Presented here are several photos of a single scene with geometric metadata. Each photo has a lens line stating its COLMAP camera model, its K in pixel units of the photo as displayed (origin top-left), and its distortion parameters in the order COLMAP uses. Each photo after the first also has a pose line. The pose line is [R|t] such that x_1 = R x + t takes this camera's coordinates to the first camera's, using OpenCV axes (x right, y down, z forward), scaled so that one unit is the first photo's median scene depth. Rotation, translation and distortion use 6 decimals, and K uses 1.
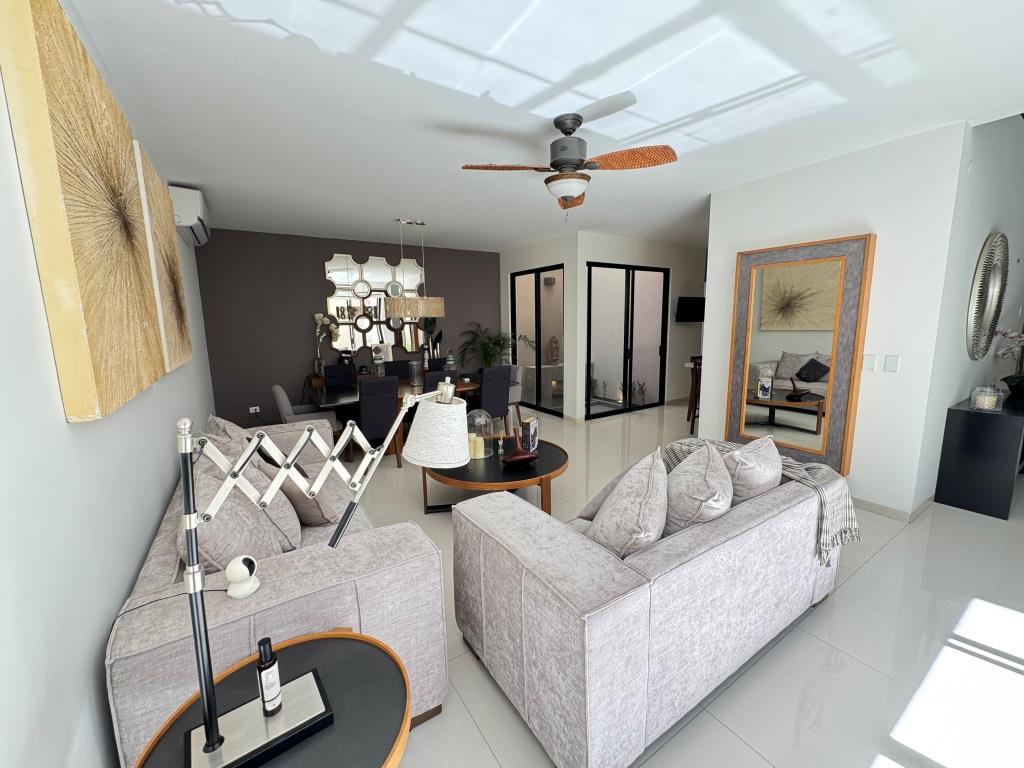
lens RADIAL K [[407.5, 0, 510.6], [0, 407.5, 384.4], [0, 0, 1]] dist [-0.001896, 0.000590]
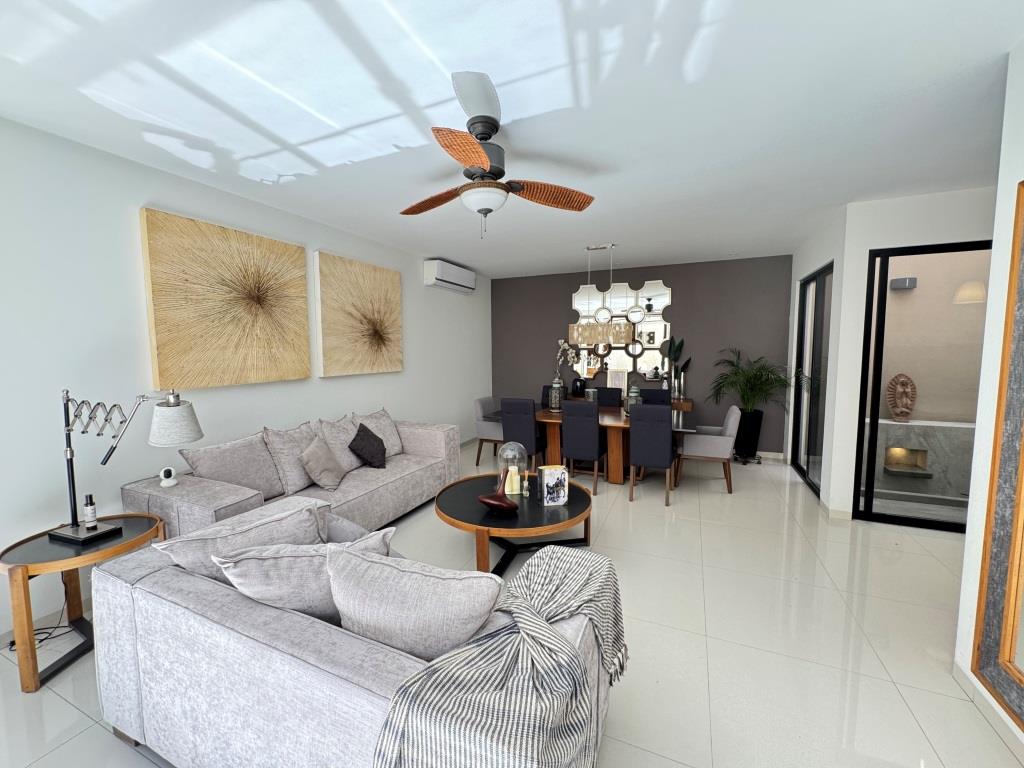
lens RADIAL K [[407.5, 0, 511.3], [0, 407.5, 384.1], [0, 0, 1]] dist [-0.001896, 0.000590]
pose [[0.550442, 0.086554, -0.830374, 0.380424], [-0.131954, 0.991129, 0.015840, -0.047573], [0.824380, 0.100852, 0.556981, 0.248197]]
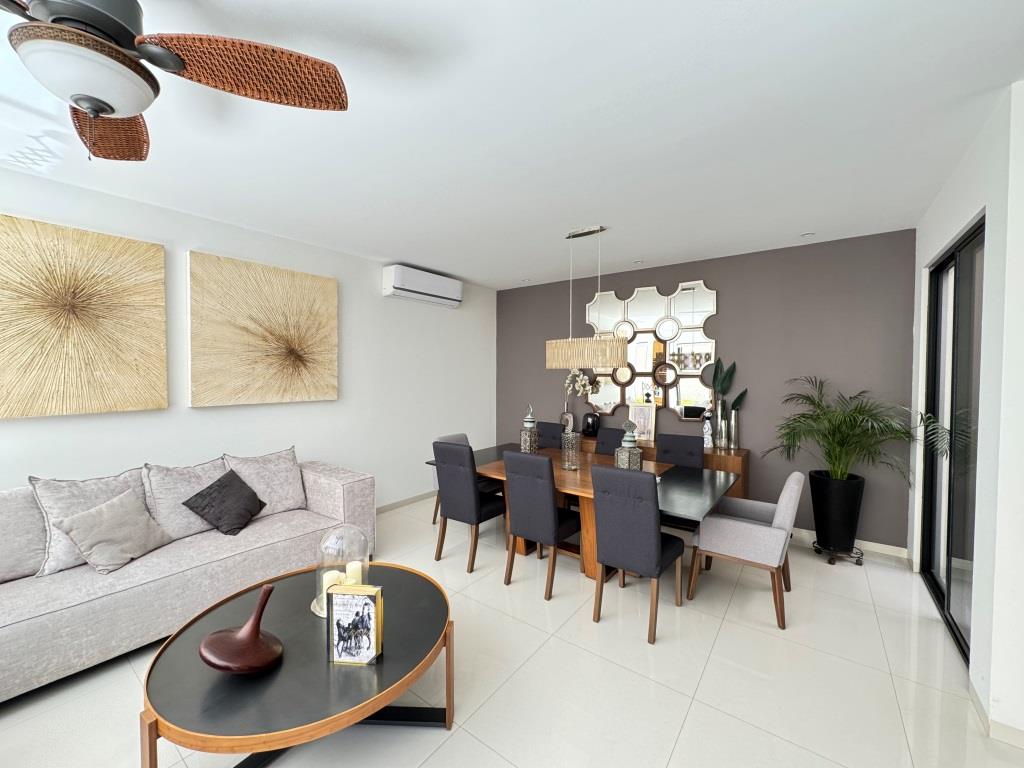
lens RADIAL K [[407.5, 0, 511.8], [0, 407.5, 382.4], [0, 0, 1]] dist [-0.001896, 0.000590]
pose [[0.345785, 0.044600, -0.937253, 0.298239], [-0.155254, 0.987821, -0.010272, -0.095420], [0.925381, 0.149064, 0.348498, 0.540843]]
